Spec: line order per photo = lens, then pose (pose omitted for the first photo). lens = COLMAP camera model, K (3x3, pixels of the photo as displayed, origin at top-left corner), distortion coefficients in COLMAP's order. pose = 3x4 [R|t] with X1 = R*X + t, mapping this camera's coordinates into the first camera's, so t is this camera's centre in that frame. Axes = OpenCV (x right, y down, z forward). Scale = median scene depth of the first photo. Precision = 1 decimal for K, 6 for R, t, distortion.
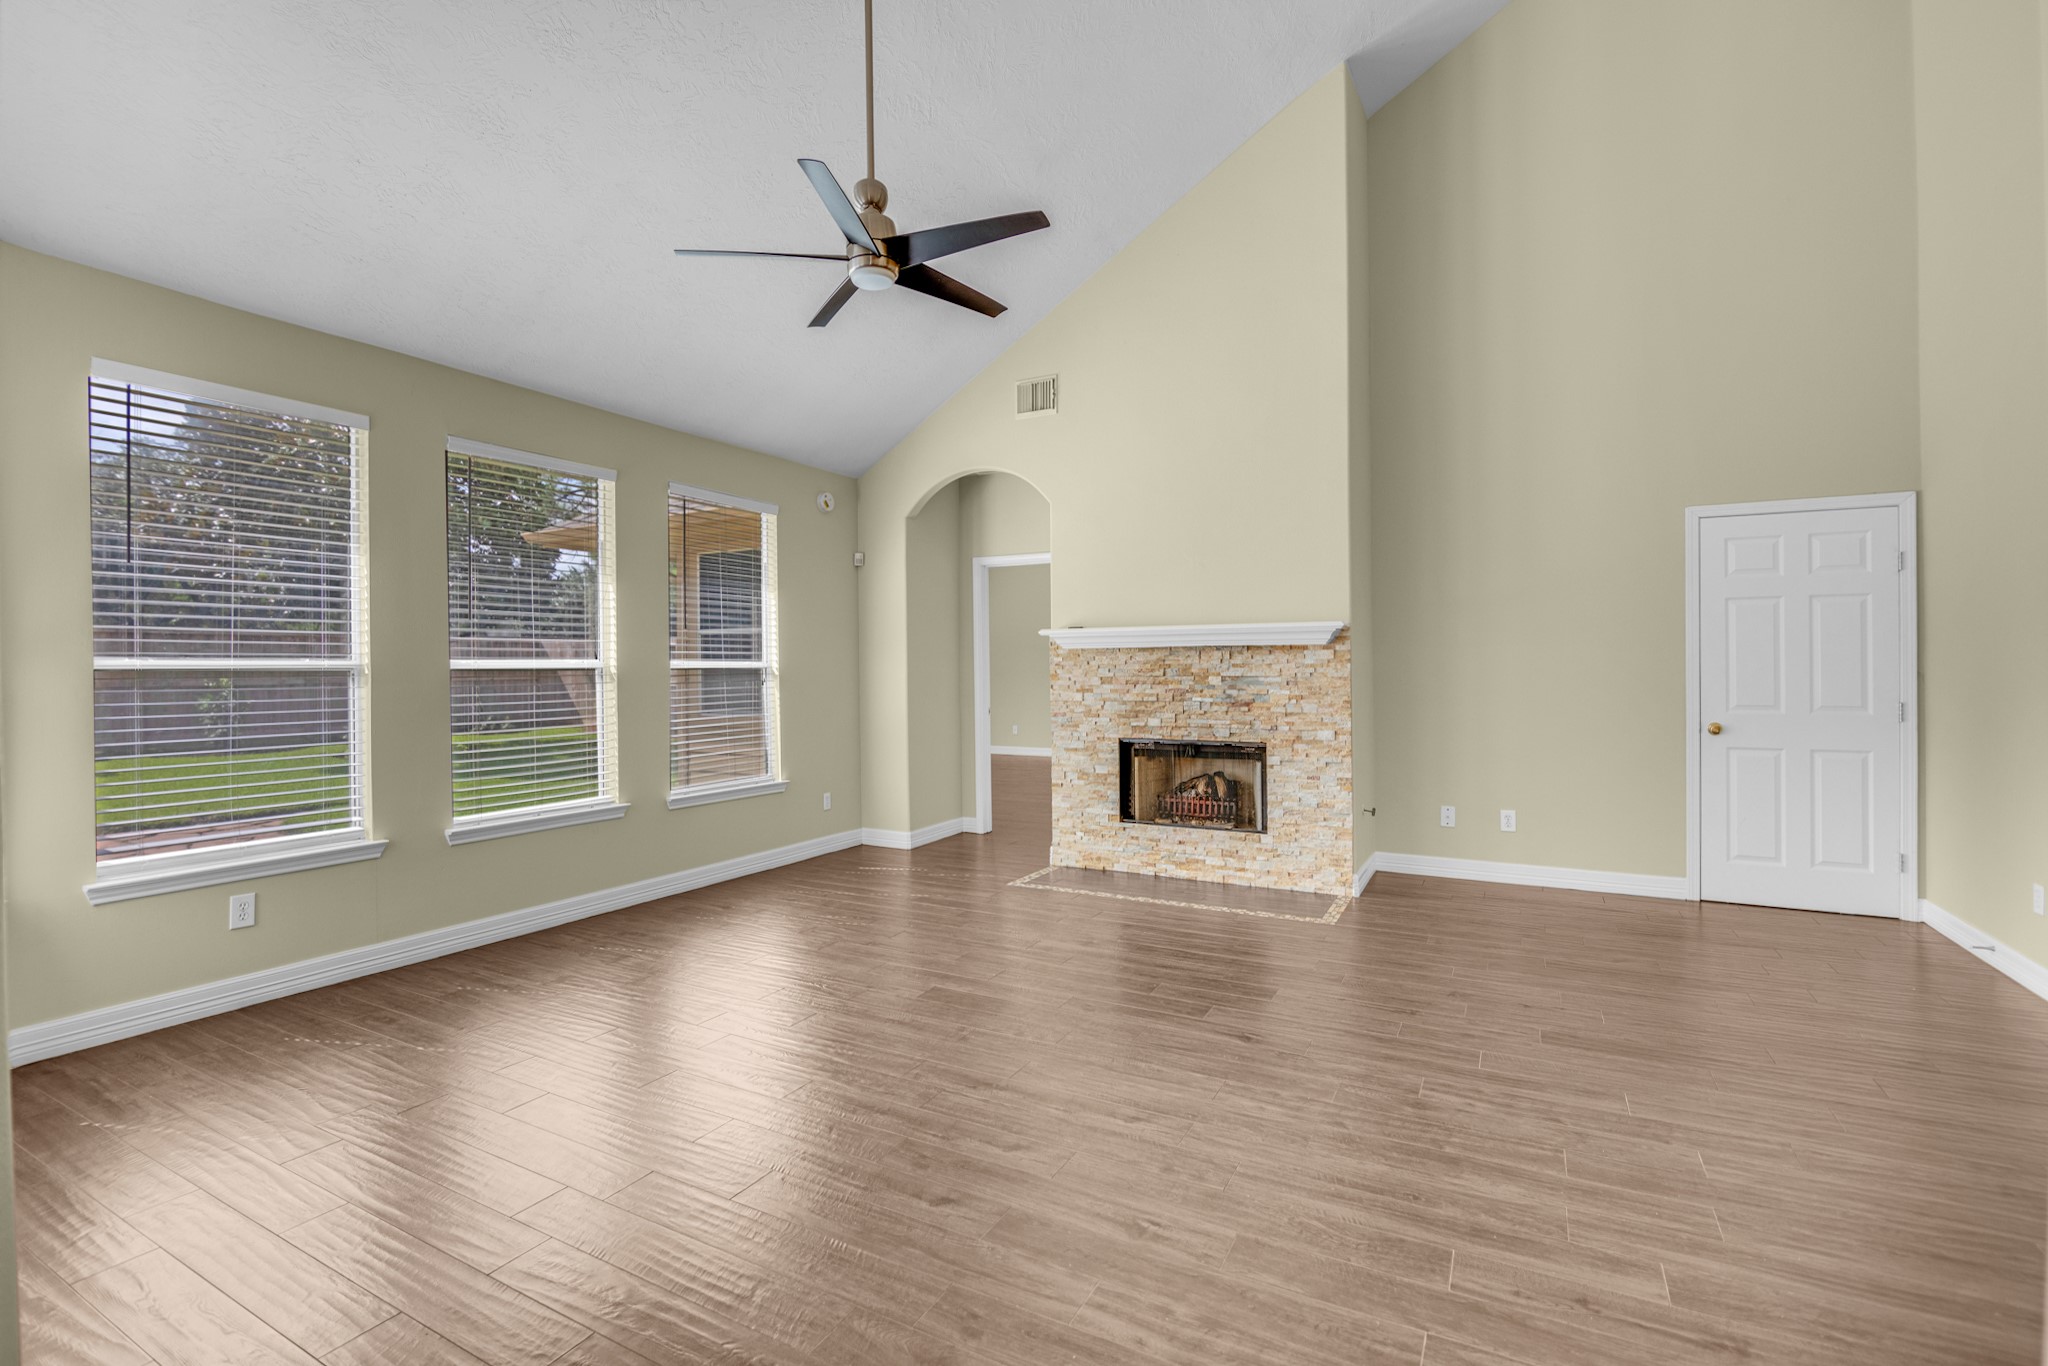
lens RADIAL K [[929.9, 0, 1002.9], [0, 929.9, 671.4], [0, 0, 1]] dist [-0.006855, -0.001544]
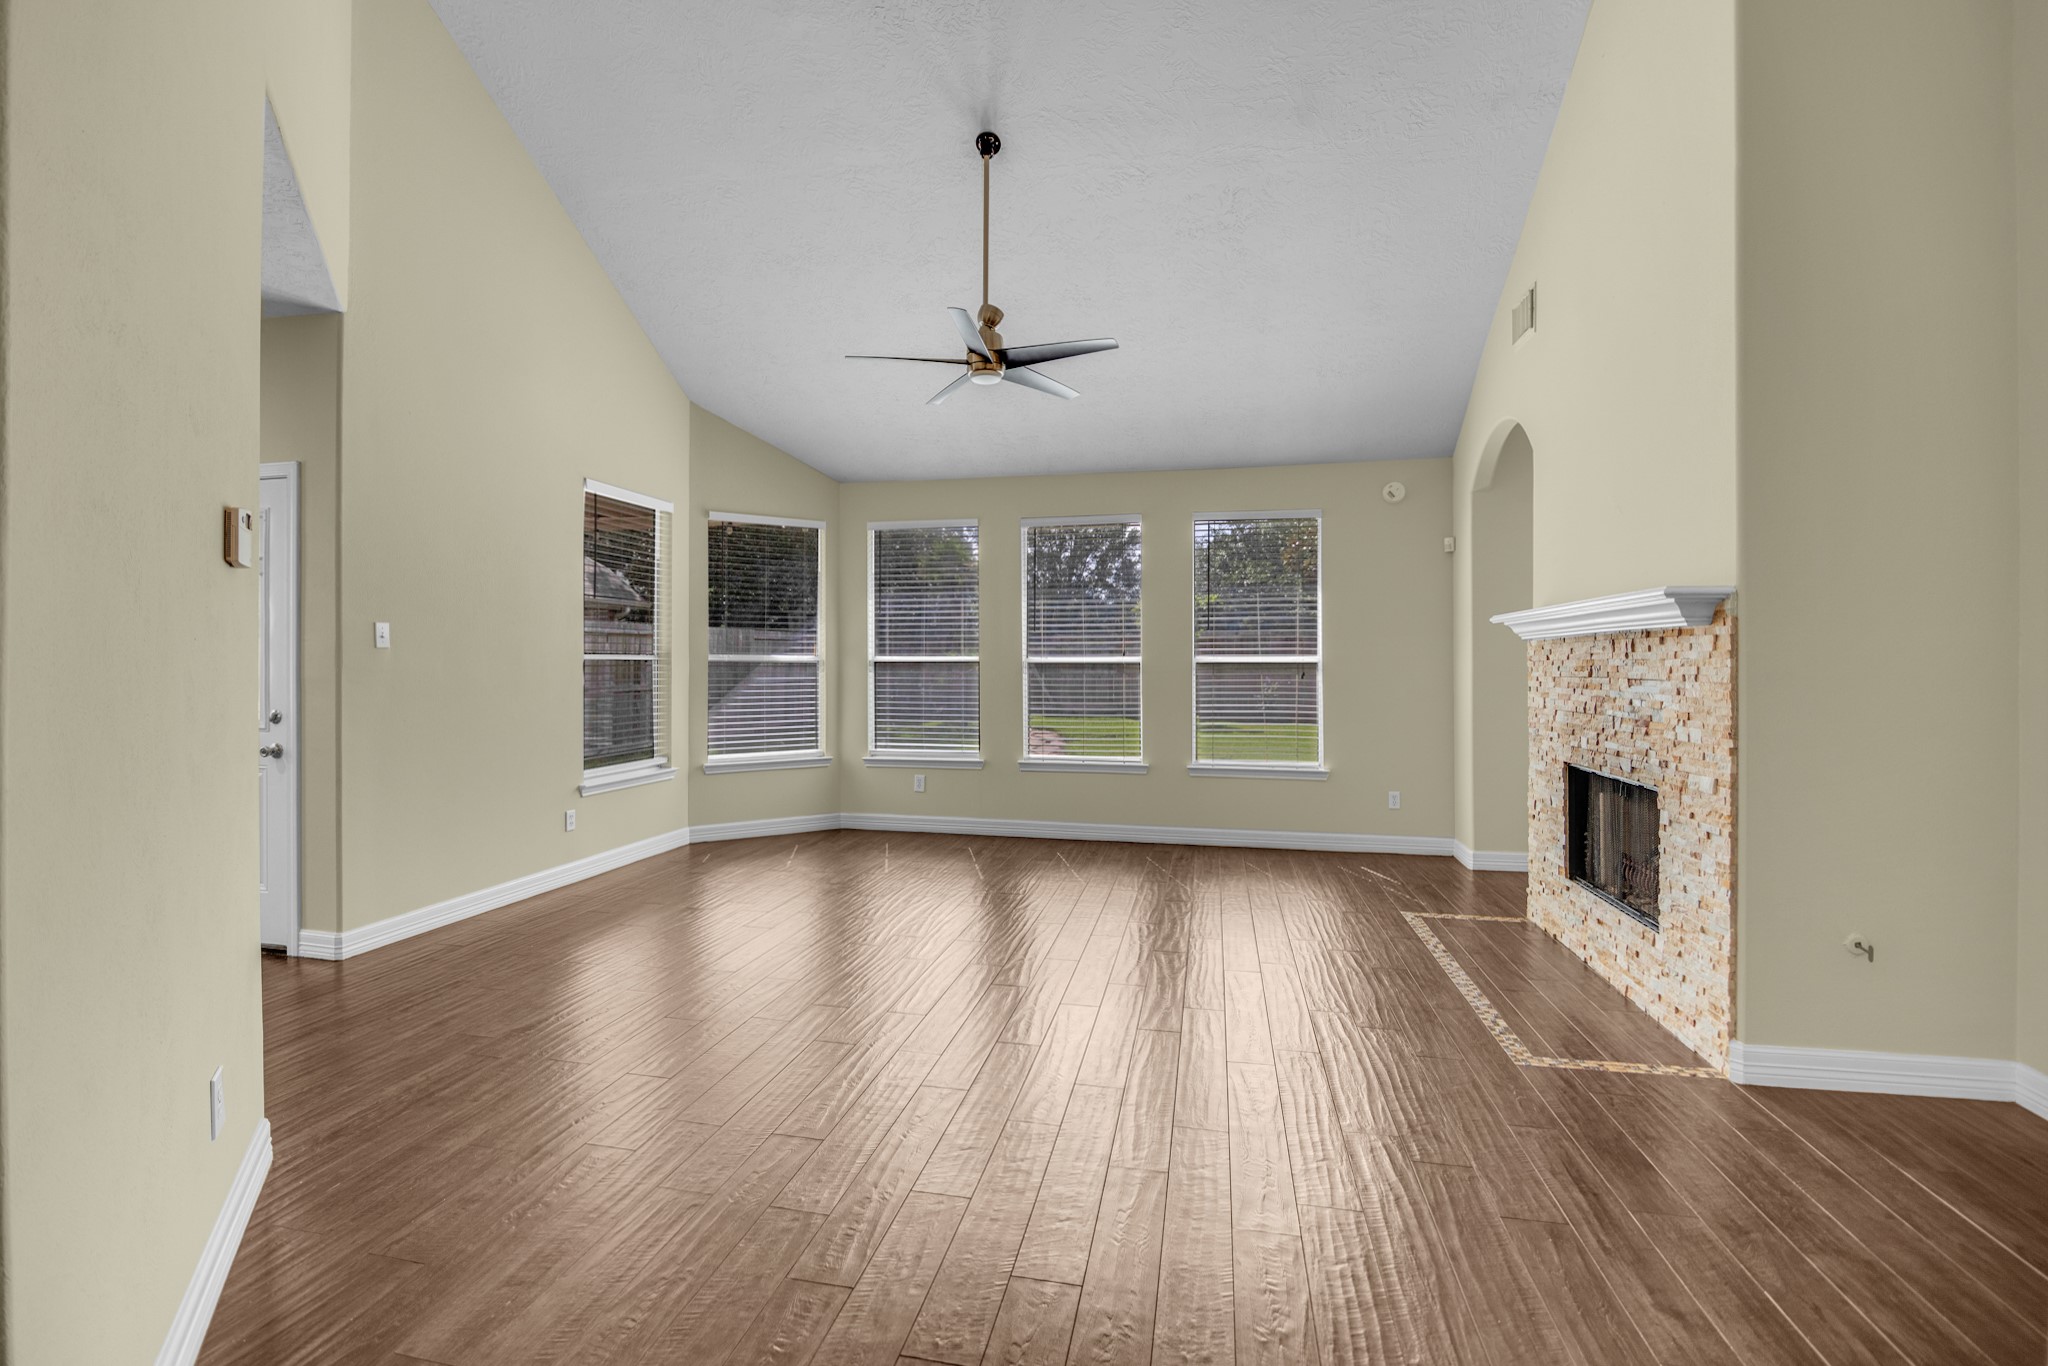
lens RADIAL K [[929.9, 0, 1014.5], [0, 929.9, 673.6], [0, 0, 1]] dist [-0.006855, -0.001544]
pose [[0.277730, 0.014720, -0.960546, 0.730231], [-0.008826, 0.999879, 0.012771, -0.002148], [0.960619, 0.004931, 0.277826, 0.404861]]
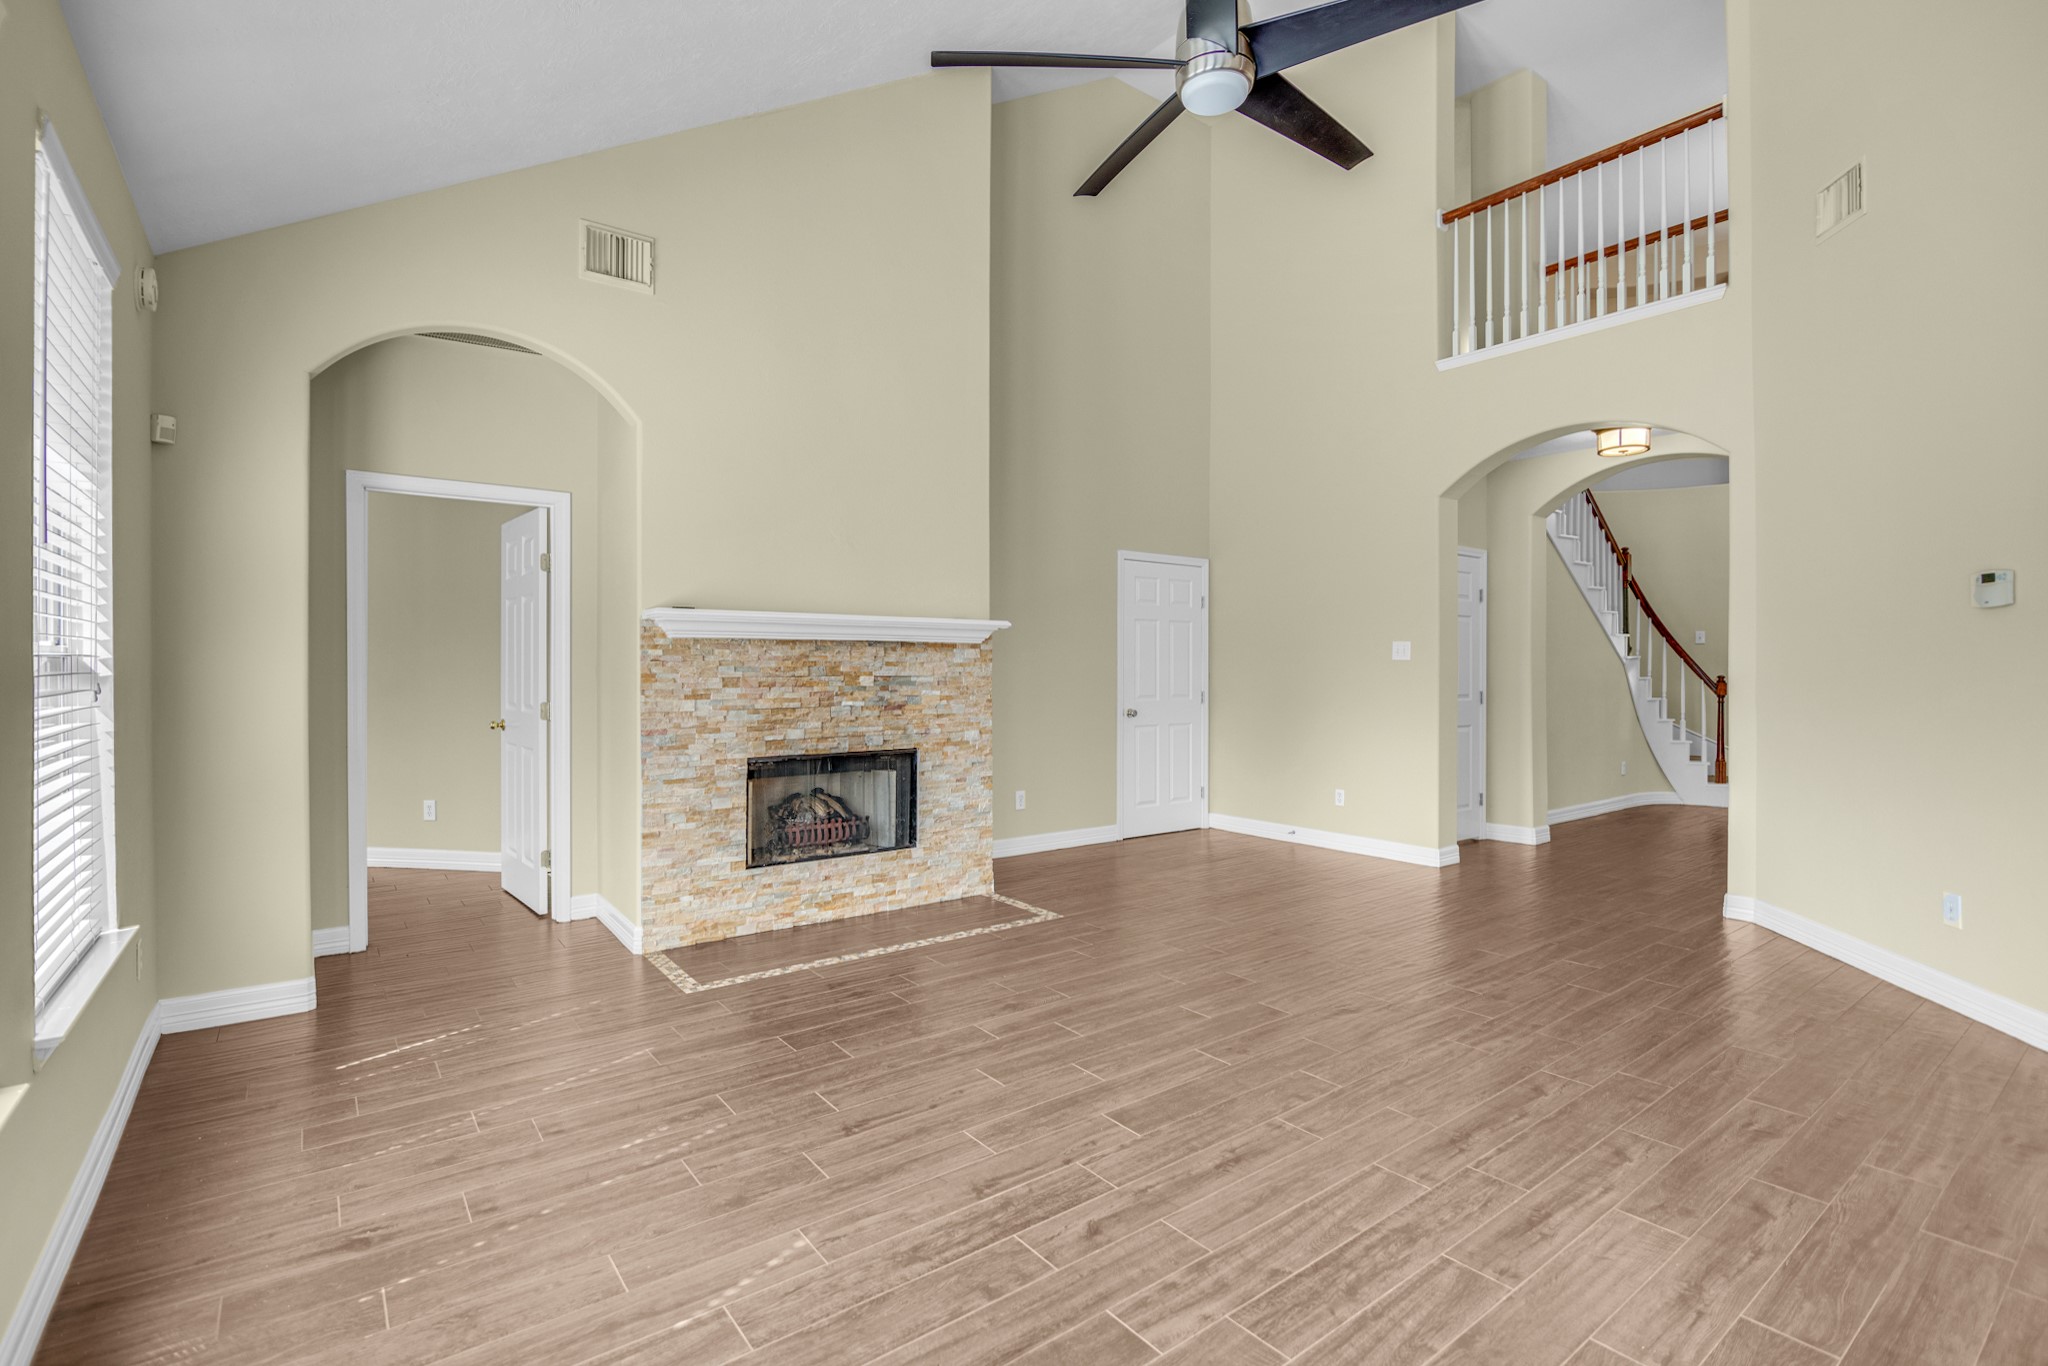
lens RADIAL K [[929.9, 0, 1019.3], [0, 929.9, 665.7], [0, 0, 1]] dist [-0.006855, -0.001544]
pose [[0.409014, 0.006683, 0.912504, -0.500028], [-0.001214, 0.999976, -0.006779, 0.001418], [-0.912527, 0.001665, 0.409013, 0.515727]]
